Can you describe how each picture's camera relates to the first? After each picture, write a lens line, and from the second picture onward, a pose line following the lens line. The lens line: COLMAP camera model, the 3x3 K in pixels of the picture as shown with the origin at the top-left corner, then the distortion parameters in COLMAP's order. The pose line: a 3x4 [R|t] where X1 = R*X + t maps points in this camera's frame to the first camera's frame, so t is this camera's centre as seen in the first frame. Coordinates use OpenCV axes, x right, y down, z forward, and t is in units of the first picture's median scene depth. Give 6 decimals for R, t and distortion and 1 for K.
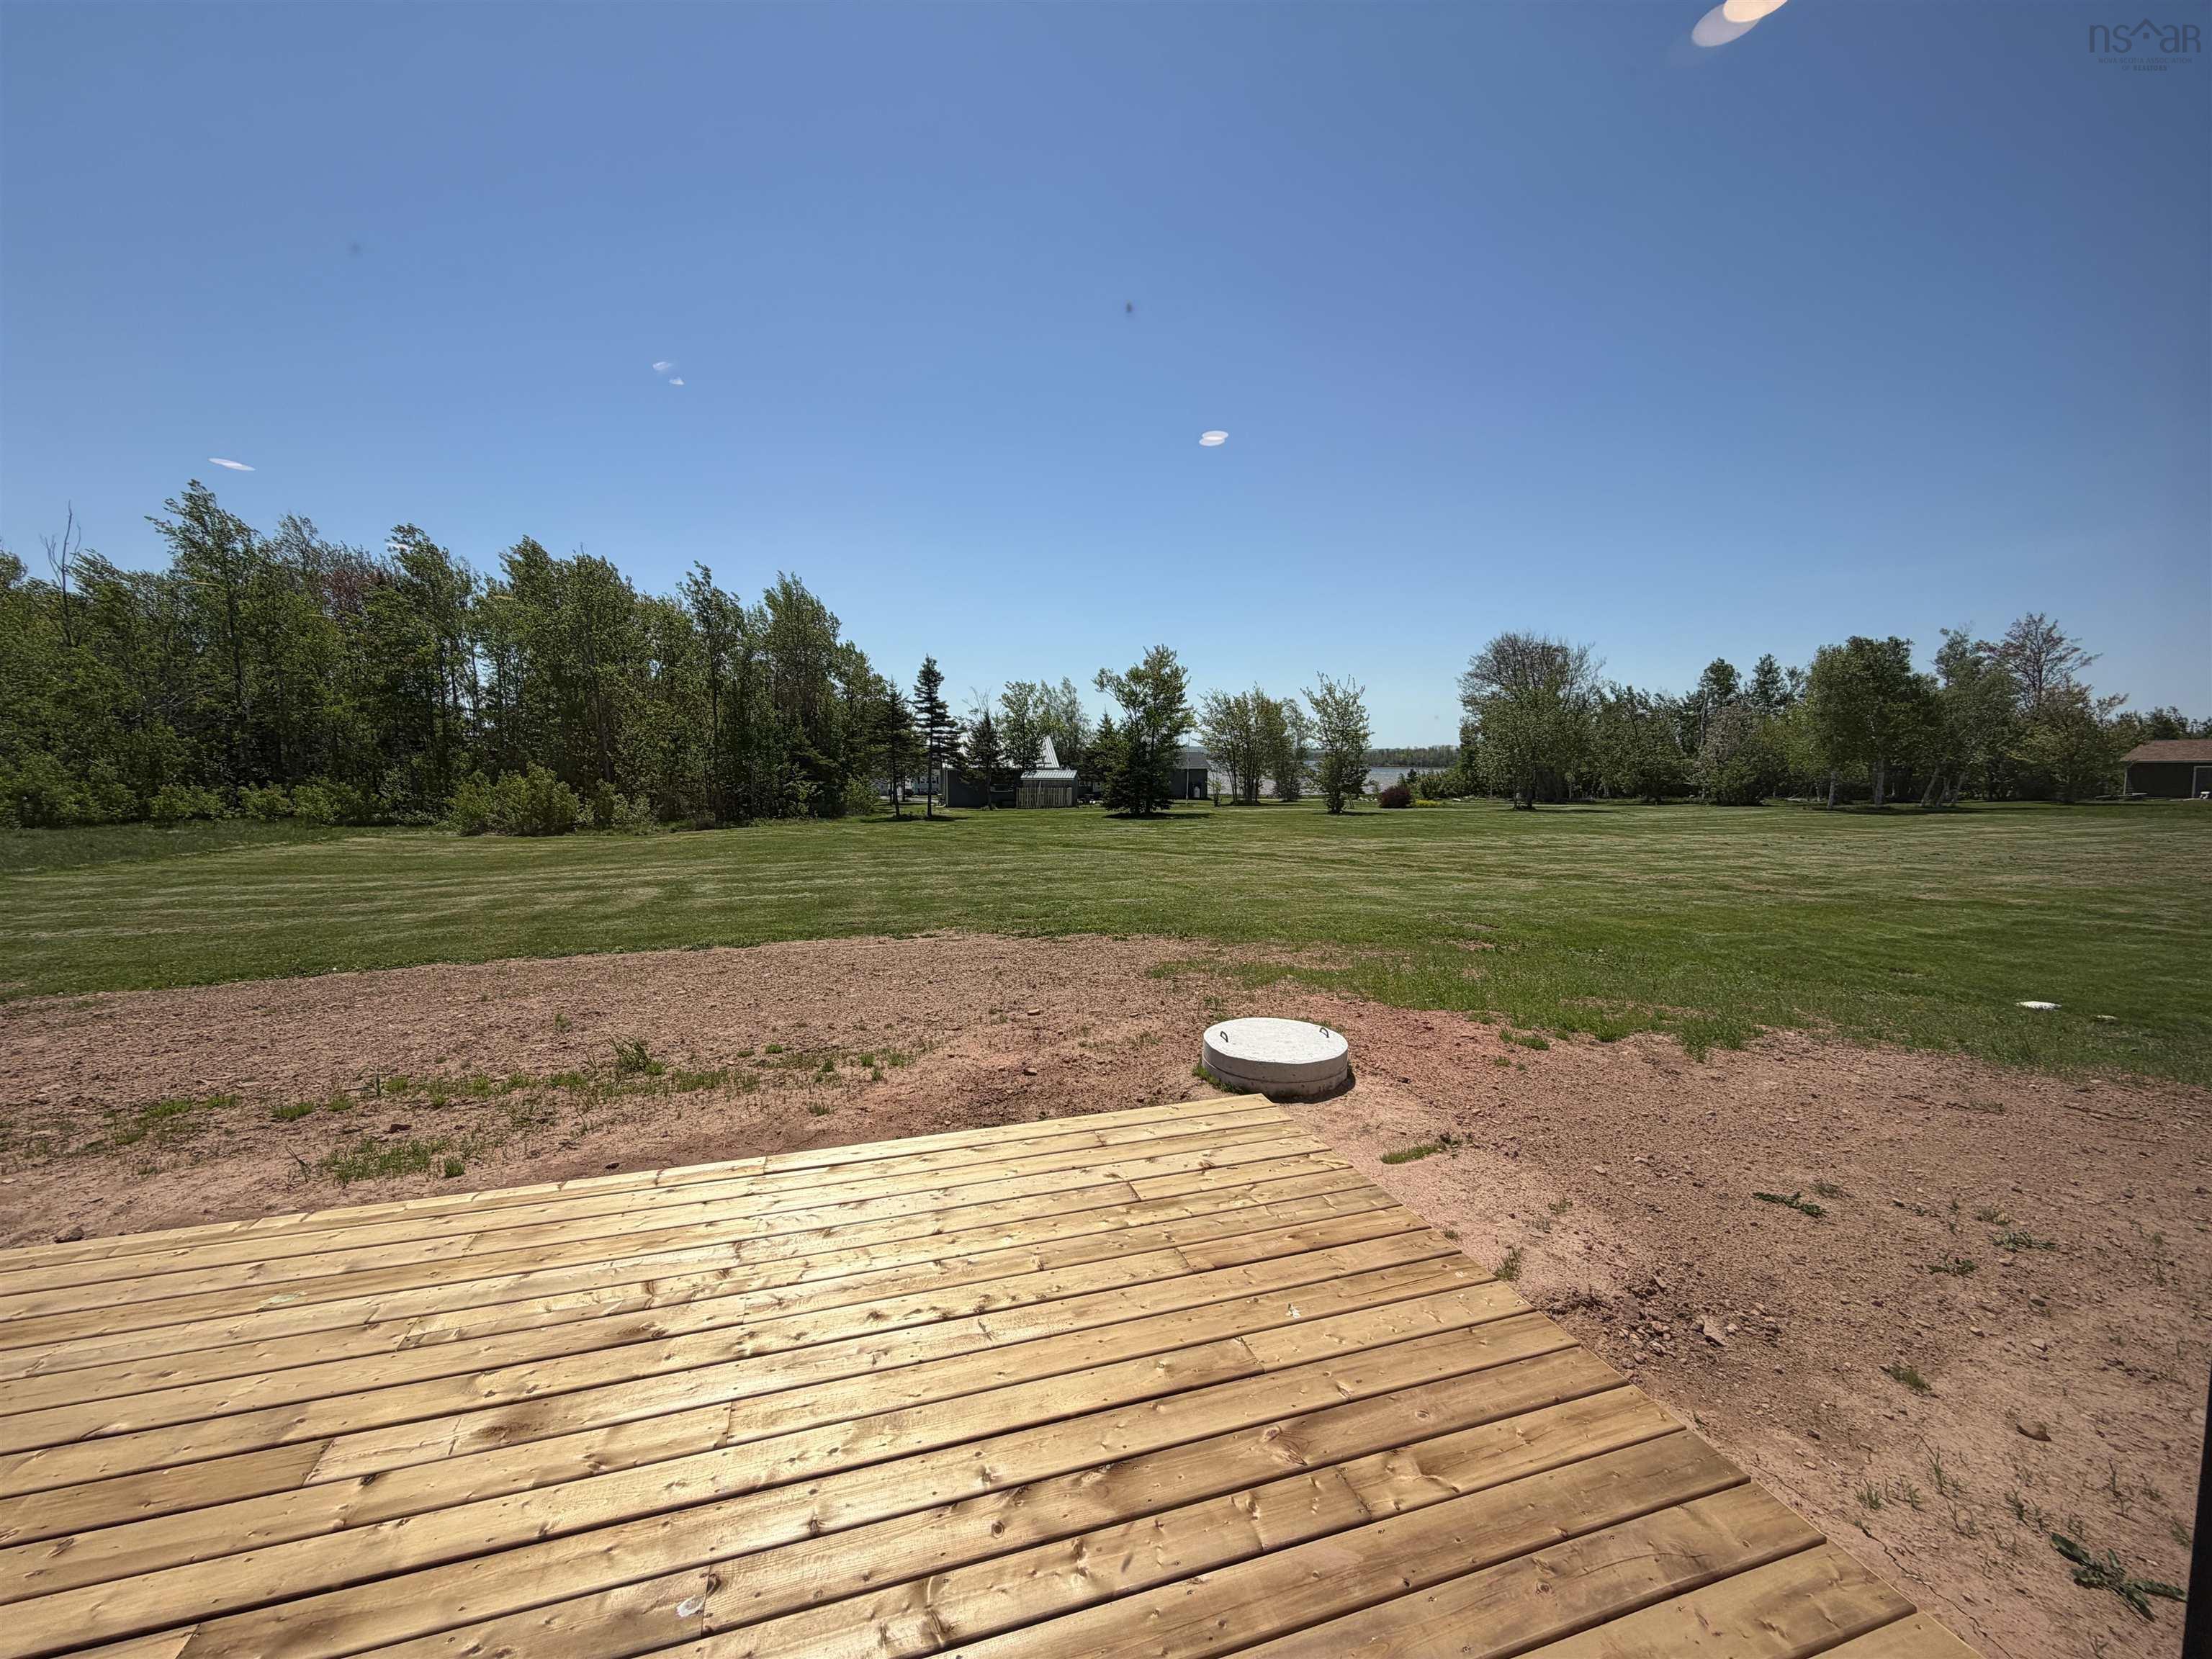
lens RADIAL K [[882.2, 0, 1100.5], [0, 882.2, 826.4], [0, 0, 1]] dist [-0.001200, 0.000793]
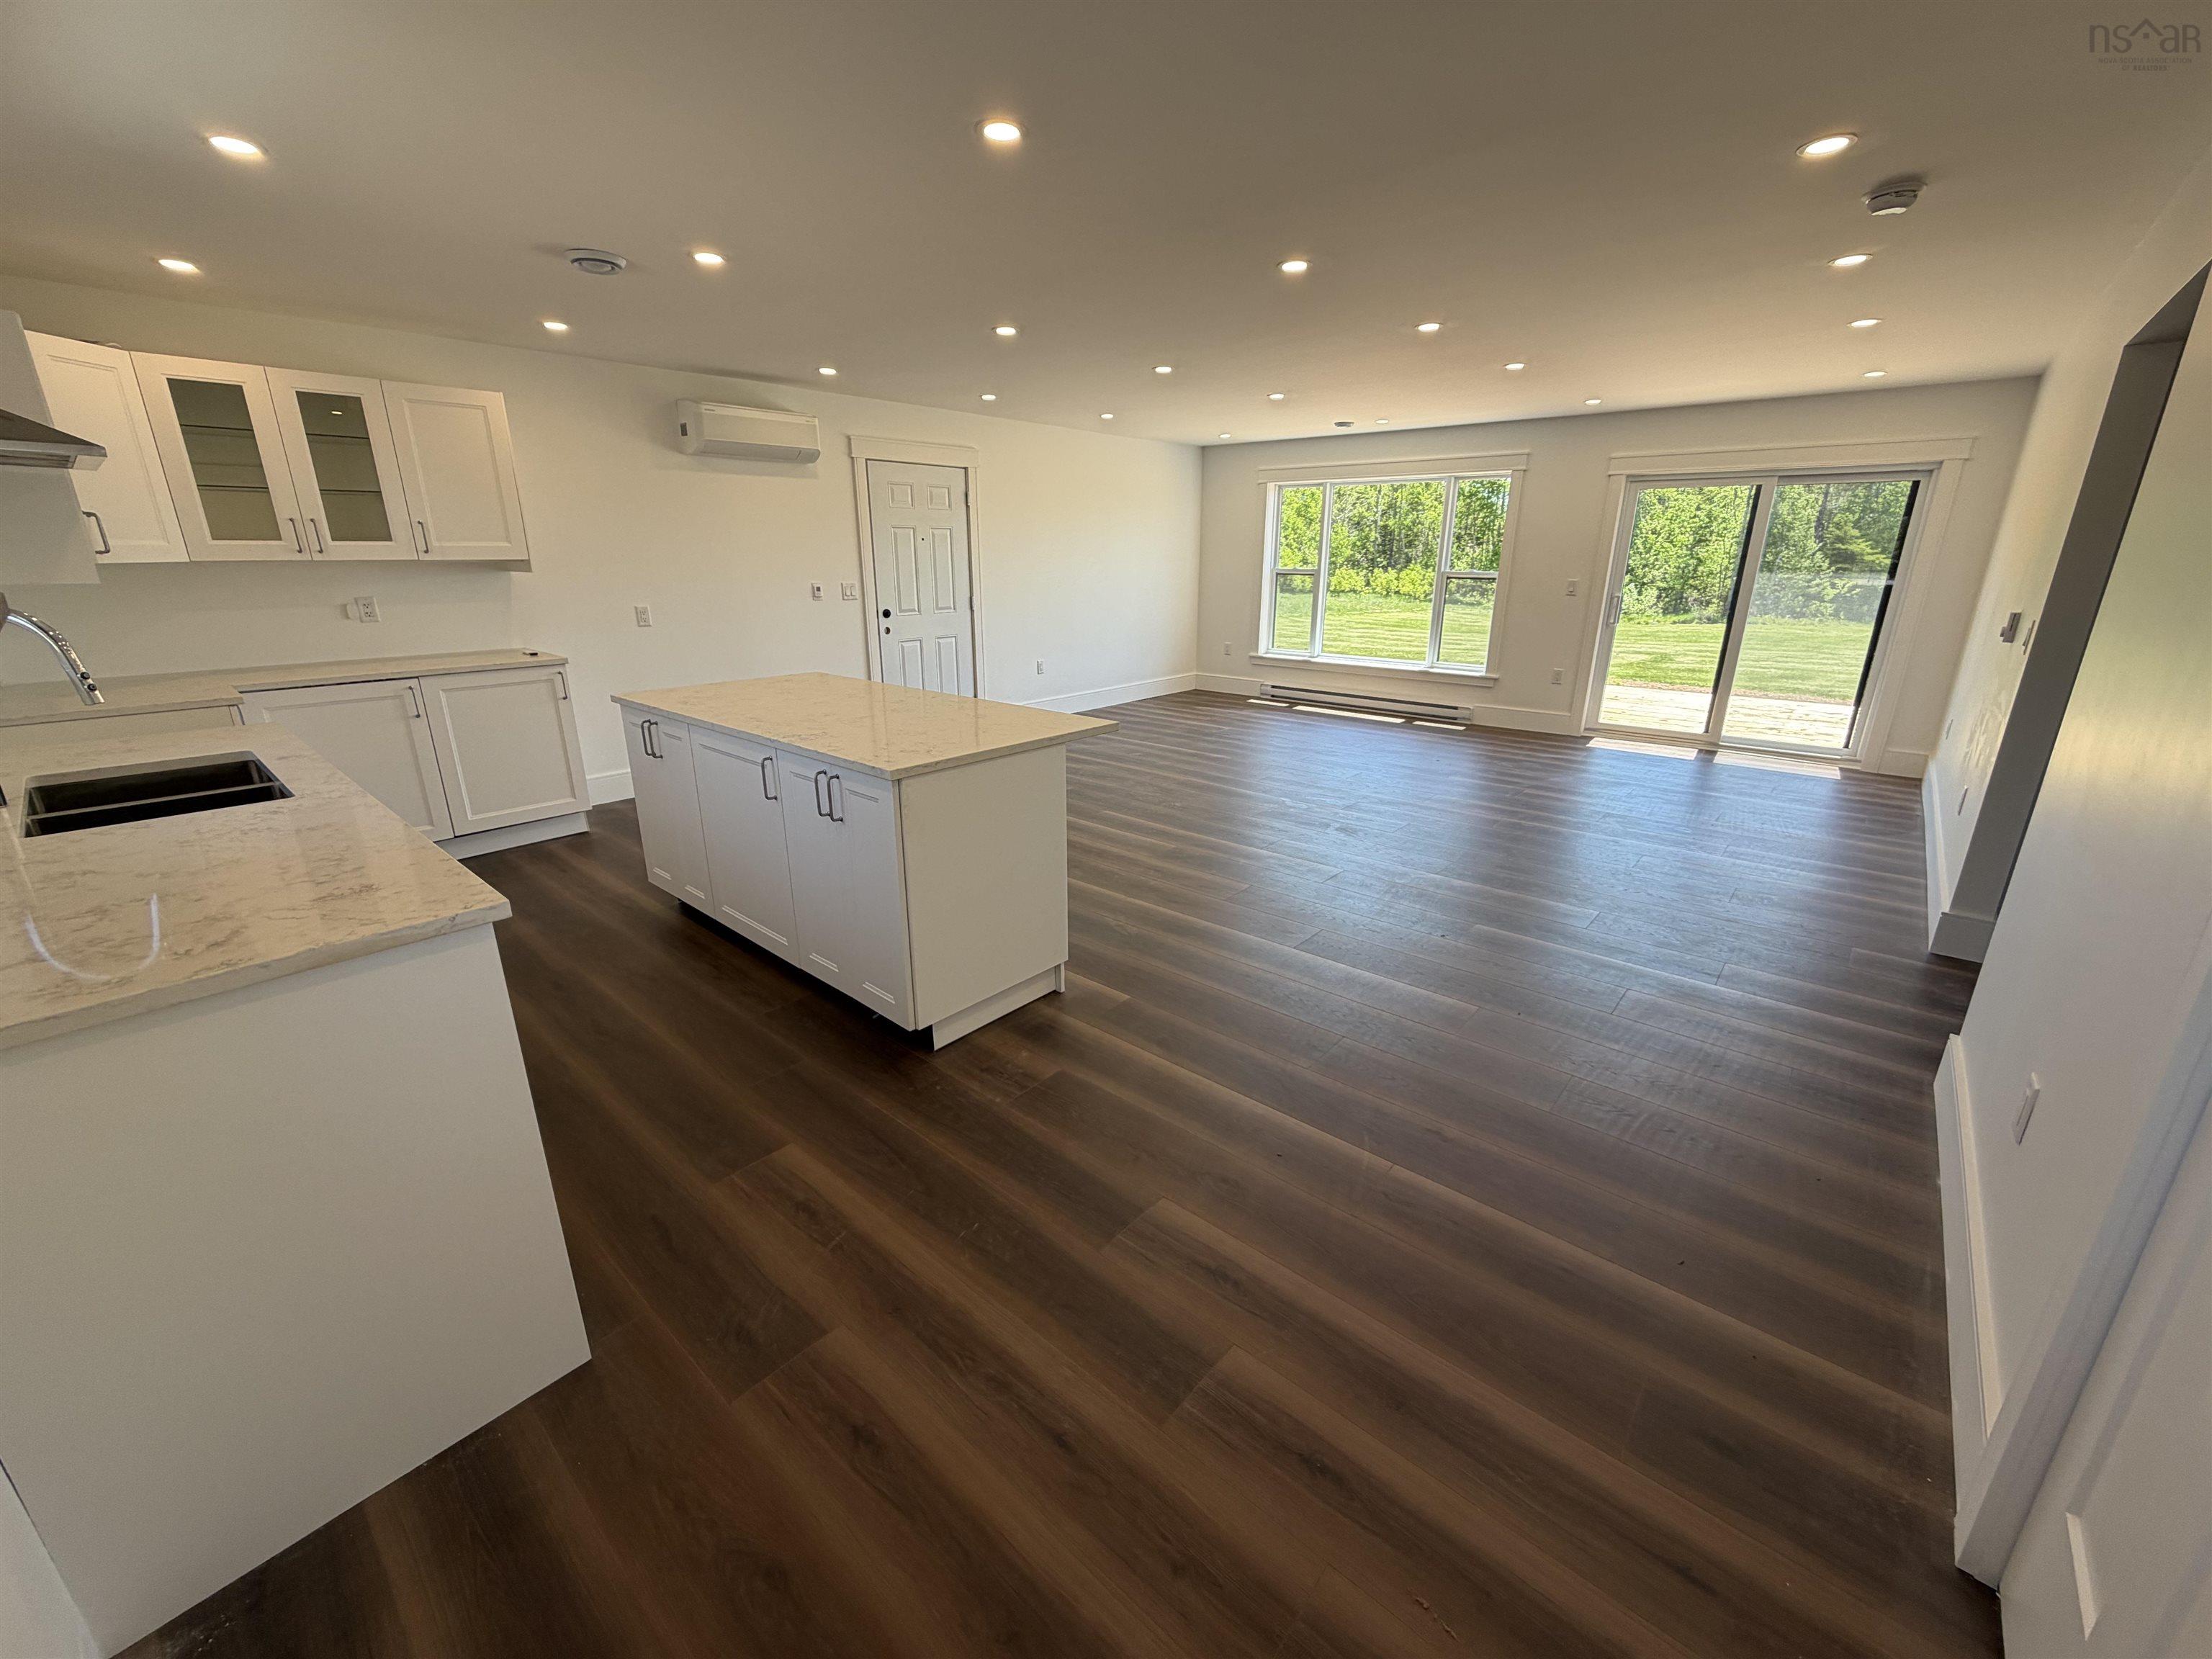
lens RADIAL K [[882.2, 0, 1103.1], [0, 882.2, 822.4], [0, 0, 1]] dist [-0.001200, 0.000793]
pose [[0.520185, 0.252620, -0.815837, 0.072954], [-0.068752, 0.964539, 0.254828, 0.011017], [0.851282, -0.076467, 0.519107, -0.133605]]
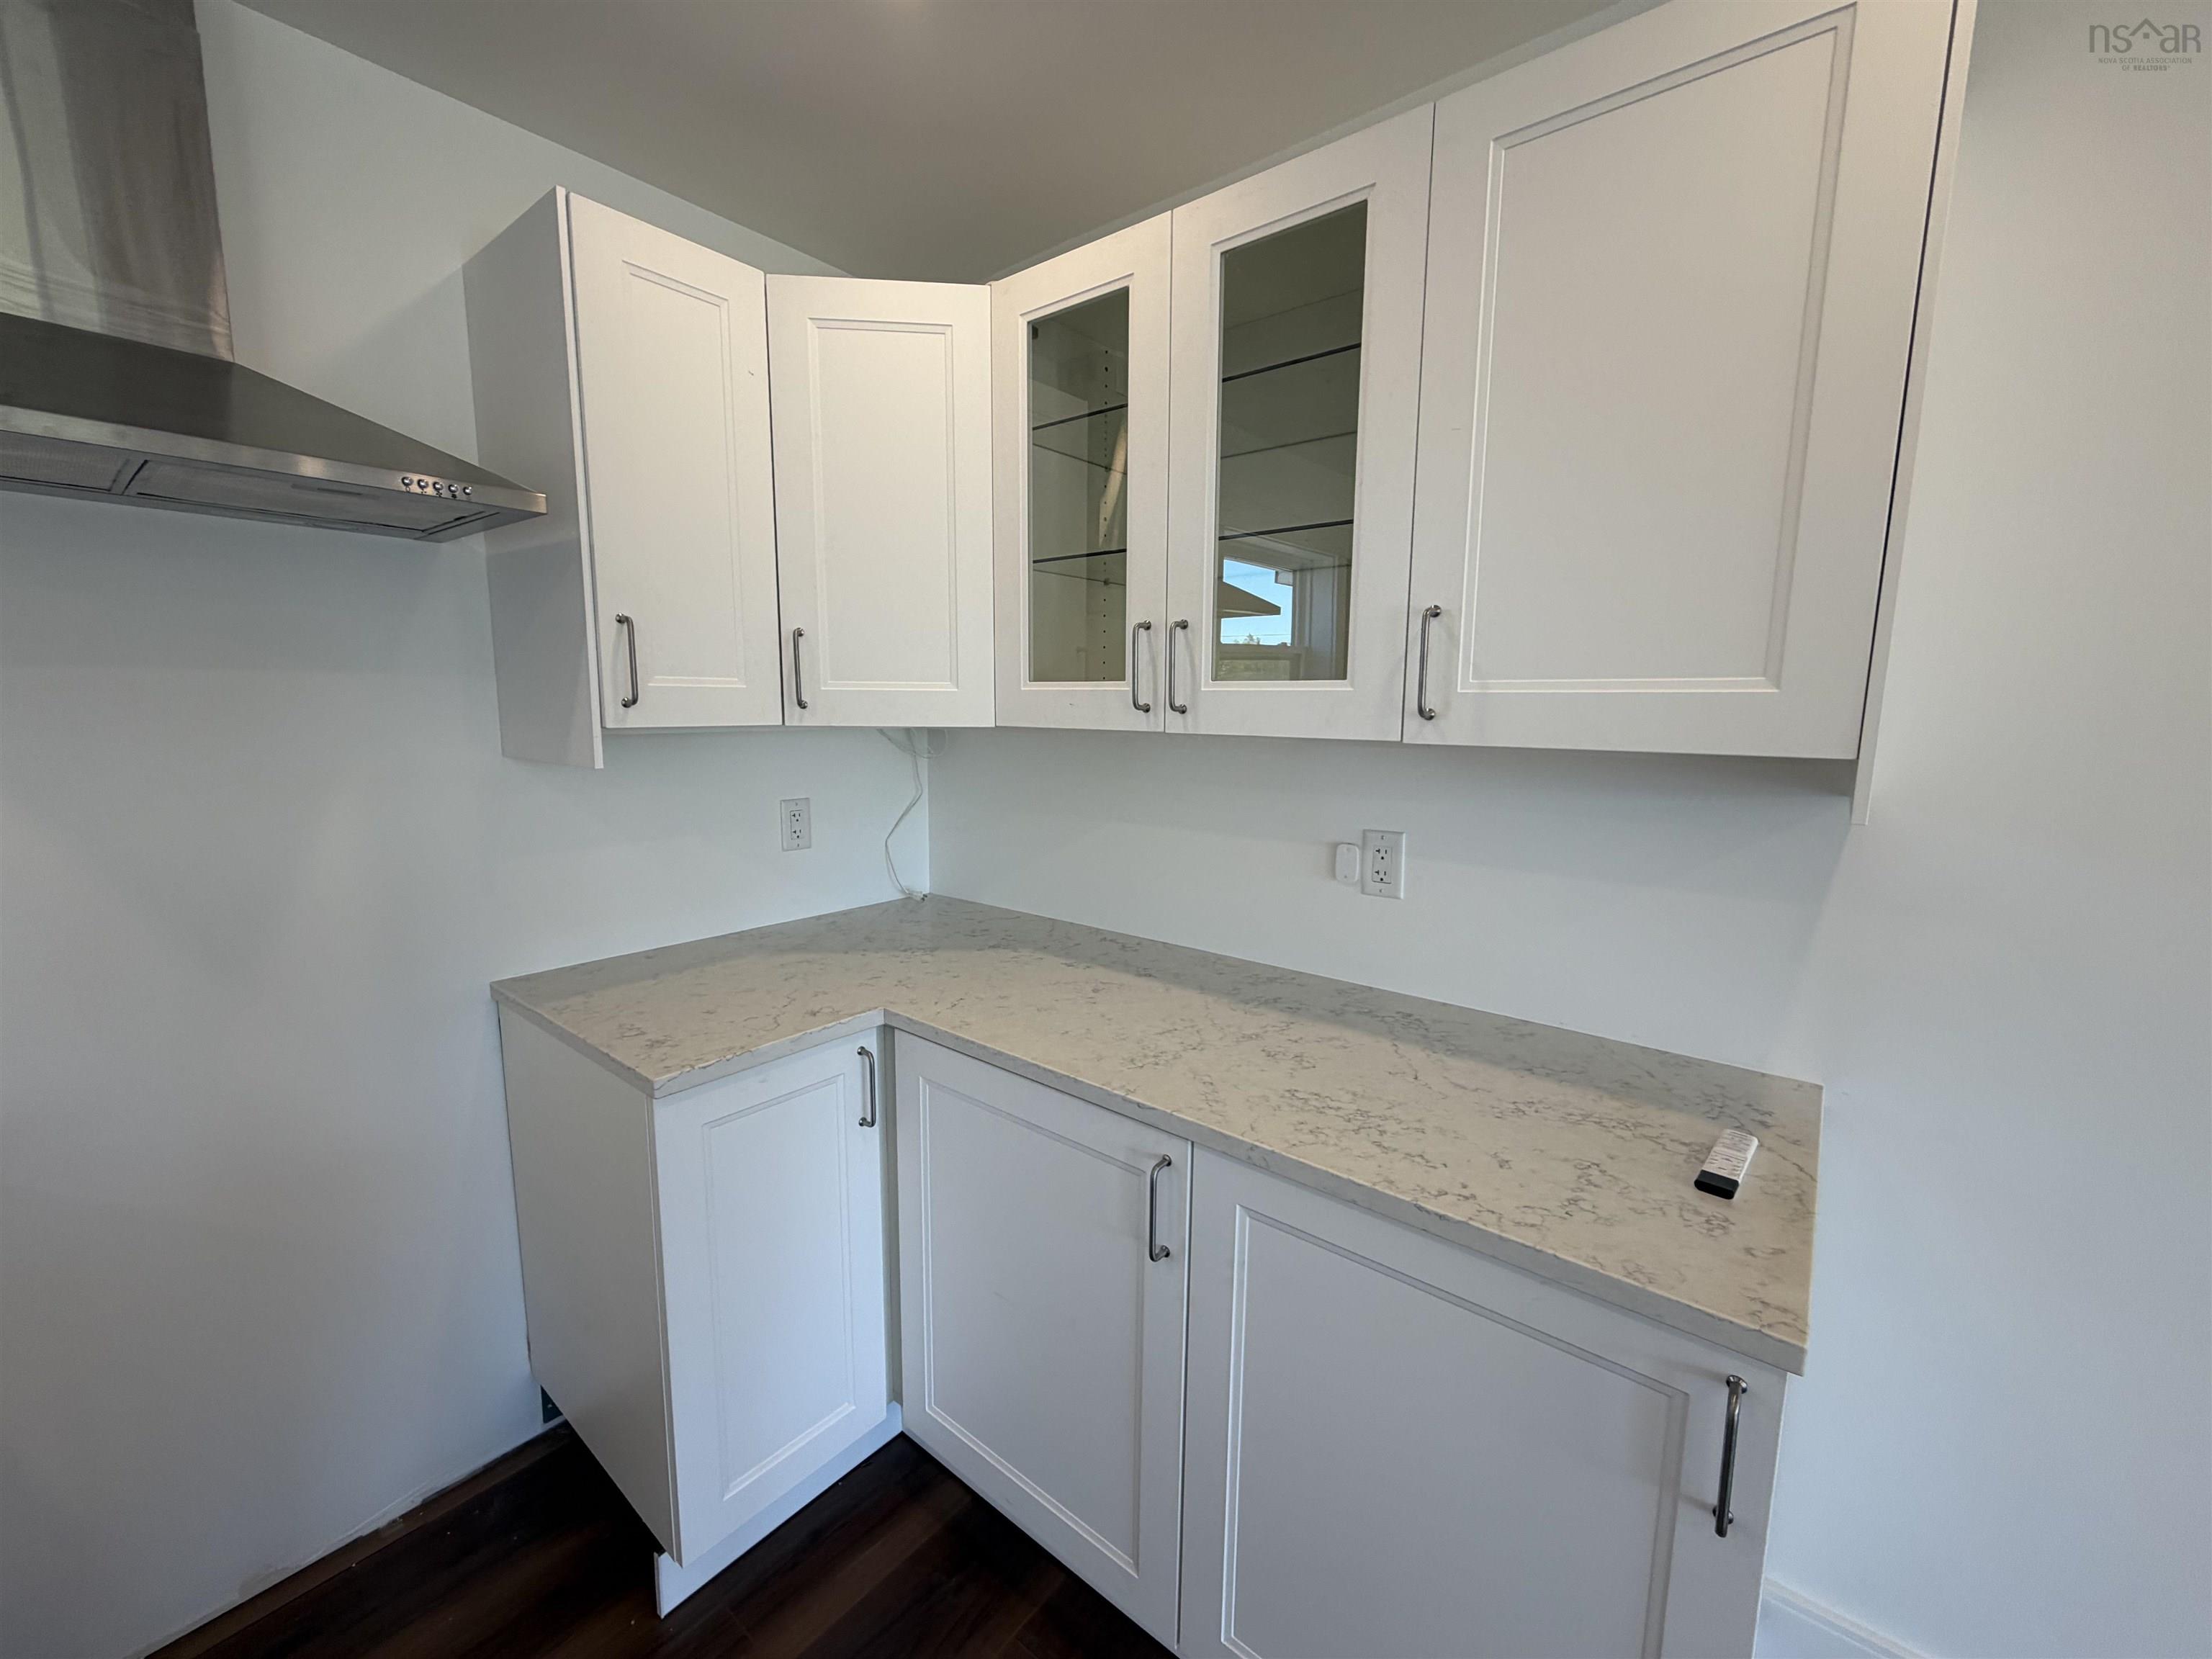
lens RADIAL K [[882.2, 0, 1095.0], [0, 882.2, 829.9], [0, 0, 1]] dist [-0.001200, 0.000793]
pose [[-0.838073, 0.067023, -0.541425, -0.009323], [-0.053955, 0.977377, 0.204507, 0.010754], [0.542883, 0.200604, -0.815497, -0.128726]]
